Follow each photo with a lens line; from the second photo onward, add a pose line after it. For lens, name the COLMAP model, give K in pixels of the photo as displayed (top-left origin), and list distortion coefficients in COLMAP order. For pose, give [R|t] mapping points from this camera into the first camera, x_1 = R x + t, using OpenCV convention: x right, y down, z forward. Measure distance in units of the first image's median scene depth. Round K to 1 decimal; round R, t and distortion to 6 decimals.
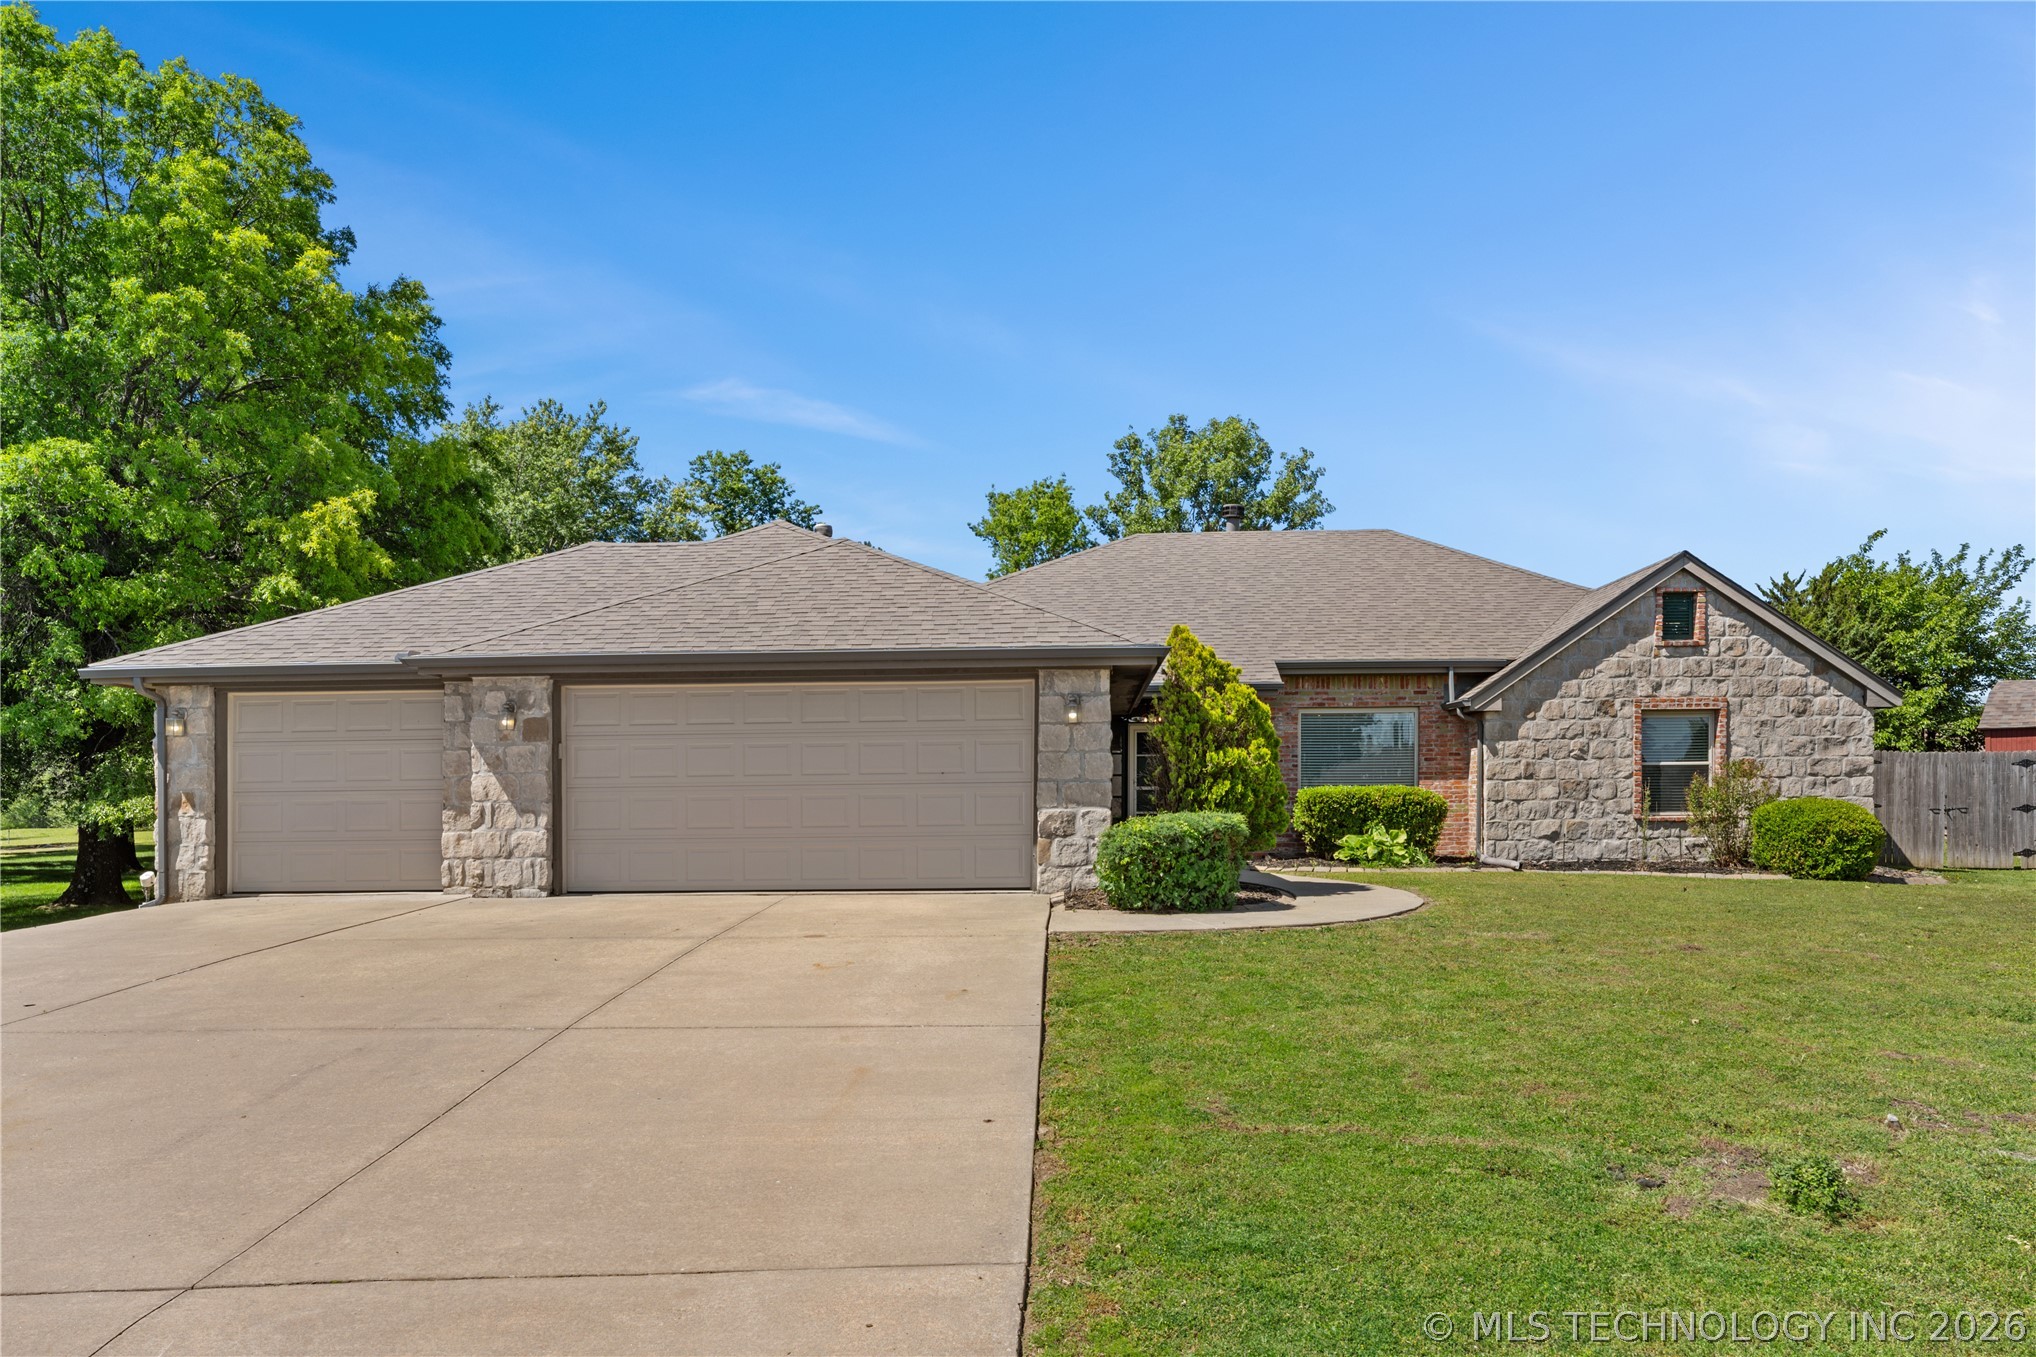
lens RADIAL K [[1467.0, 0, 1056.4], [0, 1467.0, 852.9], [0, 0, 1]] dist [-0.009224, 0.008981]
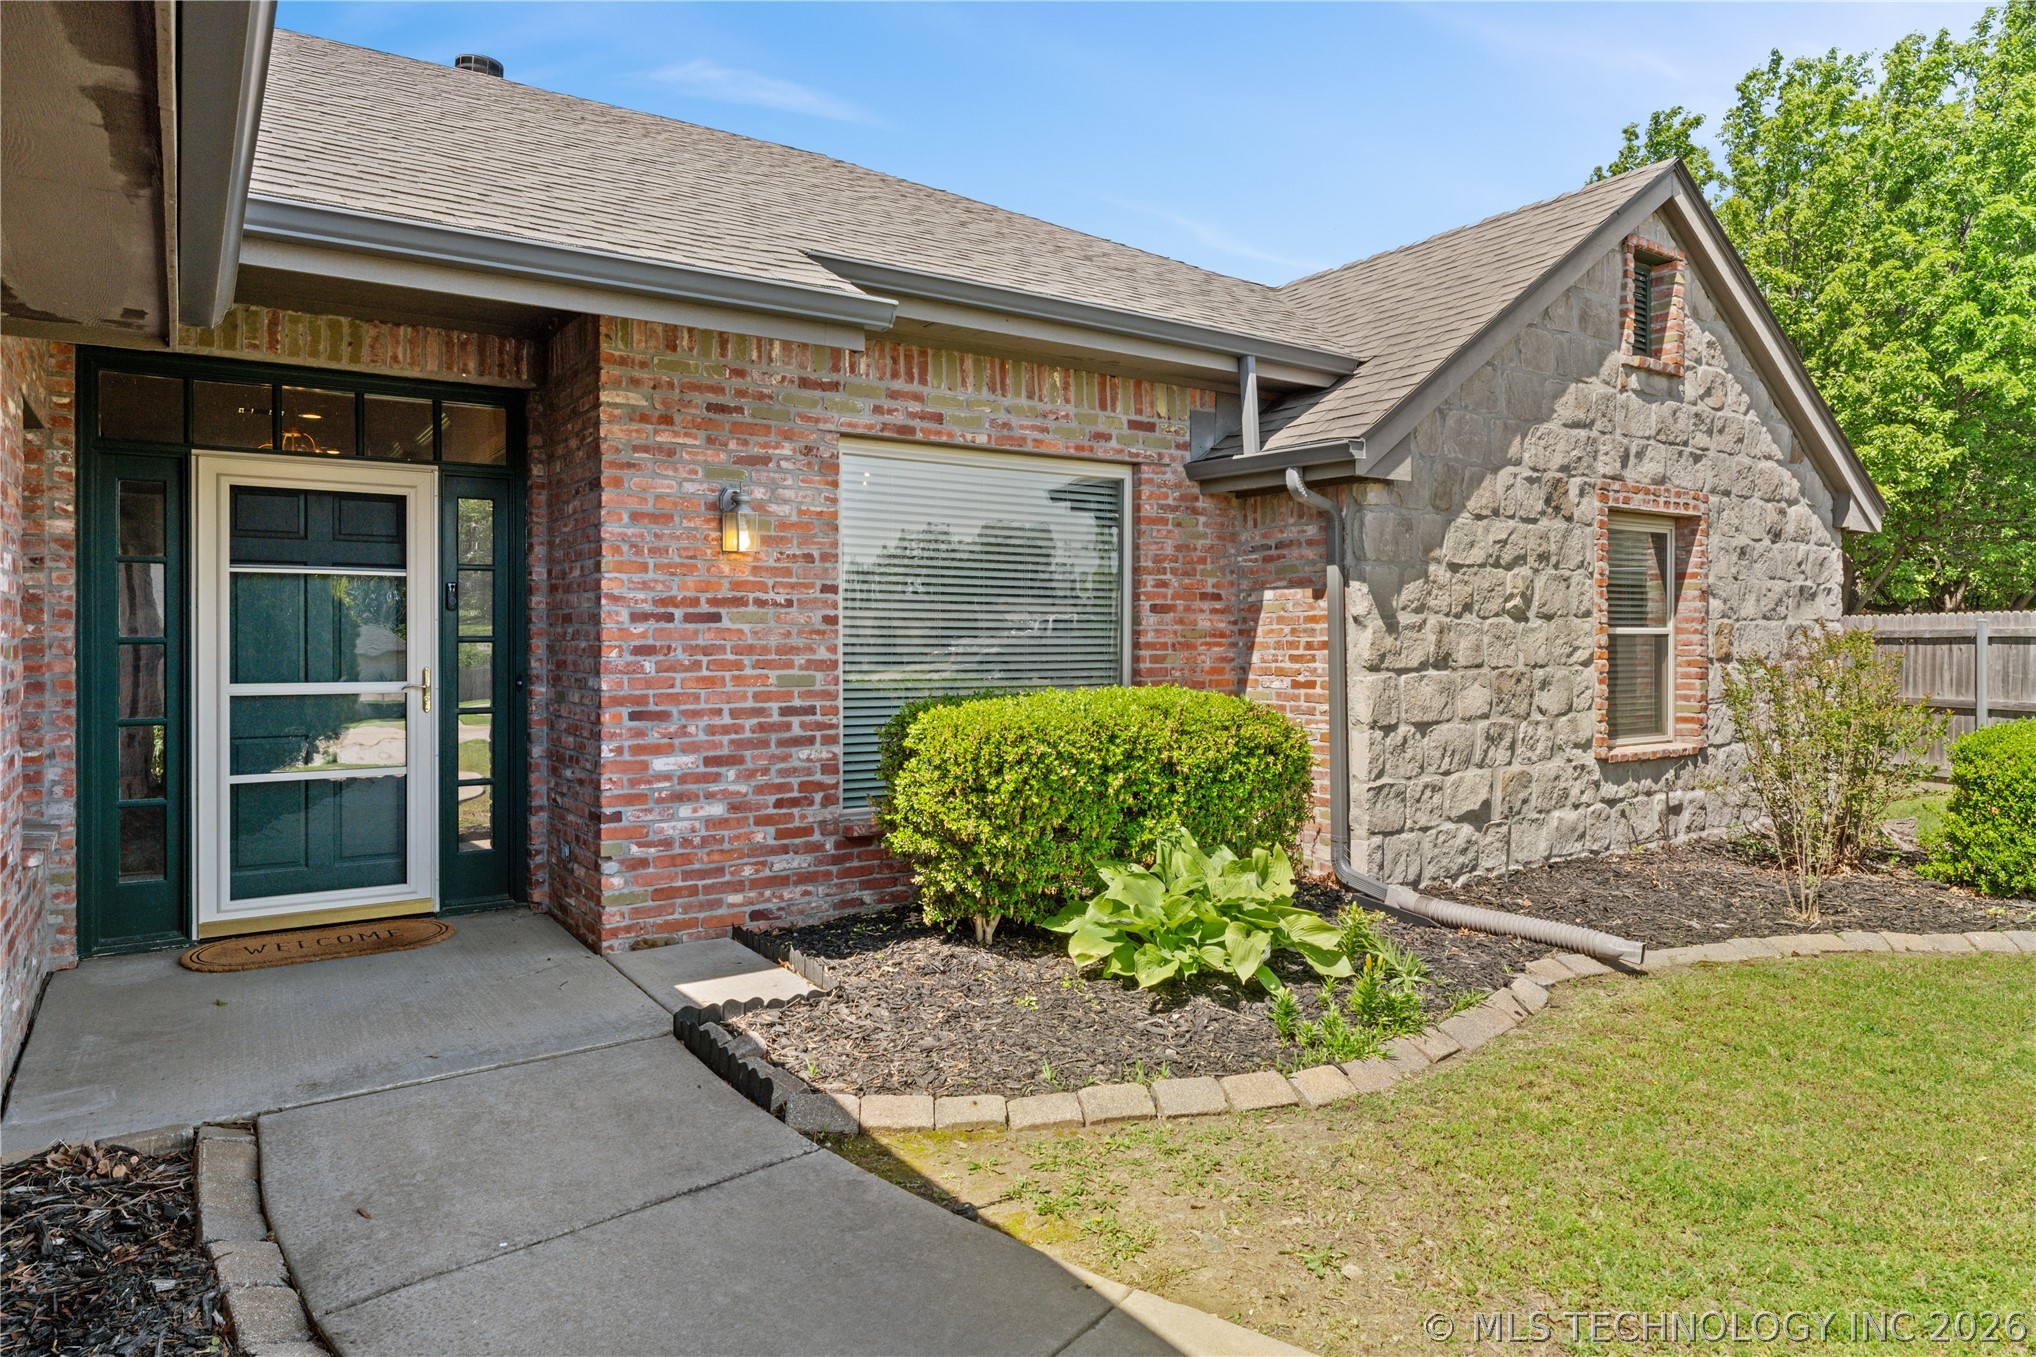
lens RADIAL K [[1228.4, 0, 1020.1], [0, 1228.4, 652.2], [0, 0, 1]] dist [-0.012681, 0.006000]
pose [[0.805162, 0.000645, 0.593054, 0.044044], [0.011635, 0.999790, -0.016884, -0.050604], [-0.592940, 0.020495, 0.804986, 0.810520]]
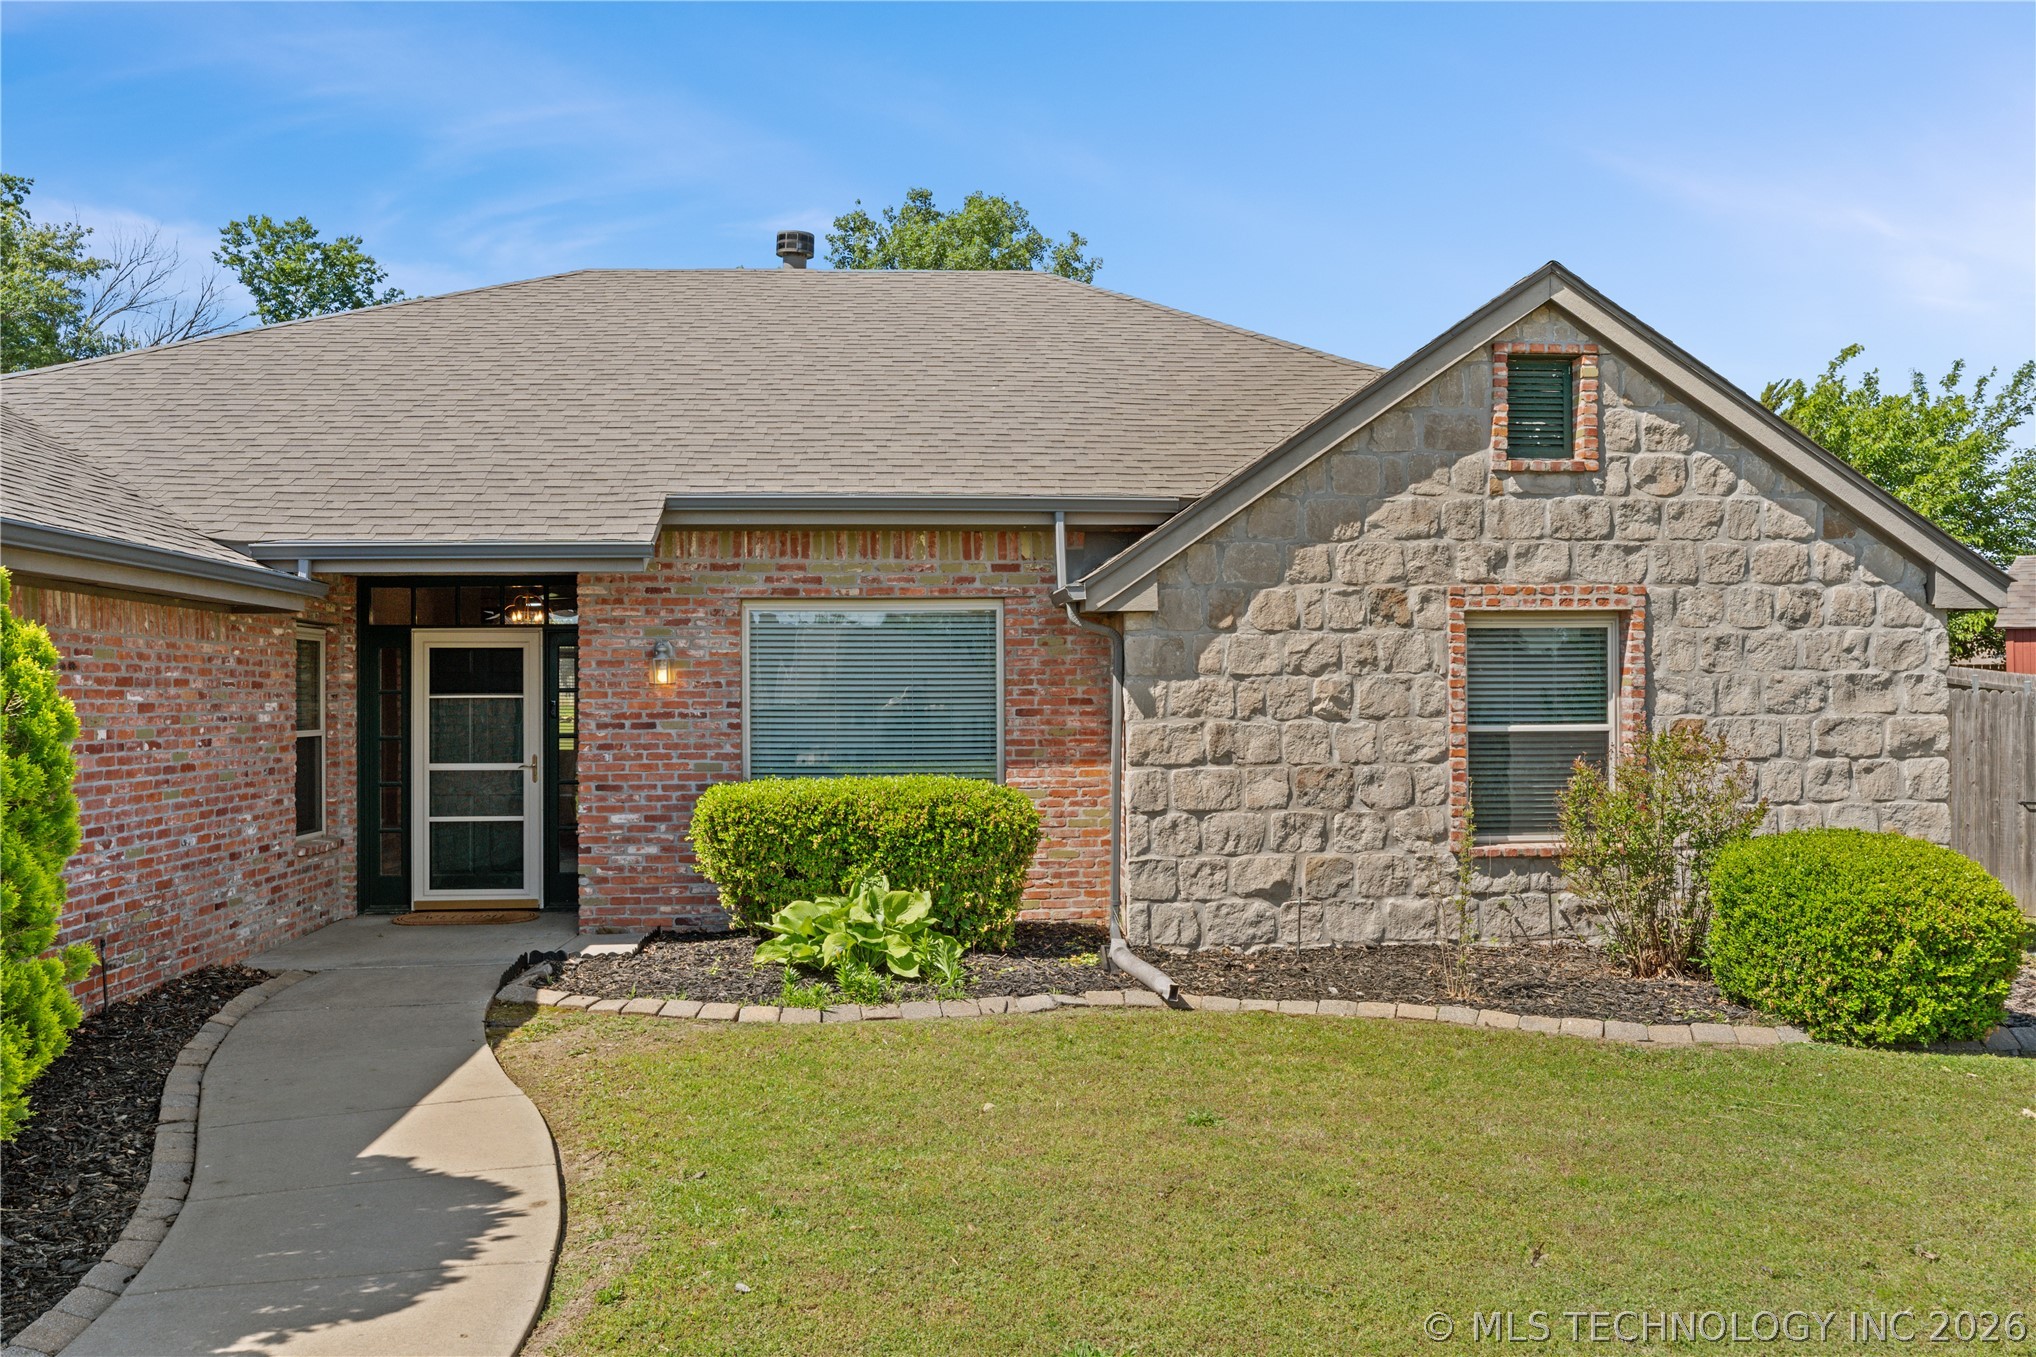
lens RADIAL K [[1655.5, 0, 1083.7], [0, 1655.5, 693.8], [0, 0, 1]] dist [-0.018275, 0.036082]
pose [[0.993741, 0.001253, 0.111705, 0.224920], [0.001964, 0.999587, -0.028687, -0.057637], [-0.111695, 0.028727, 0.993327, 0.505387]]
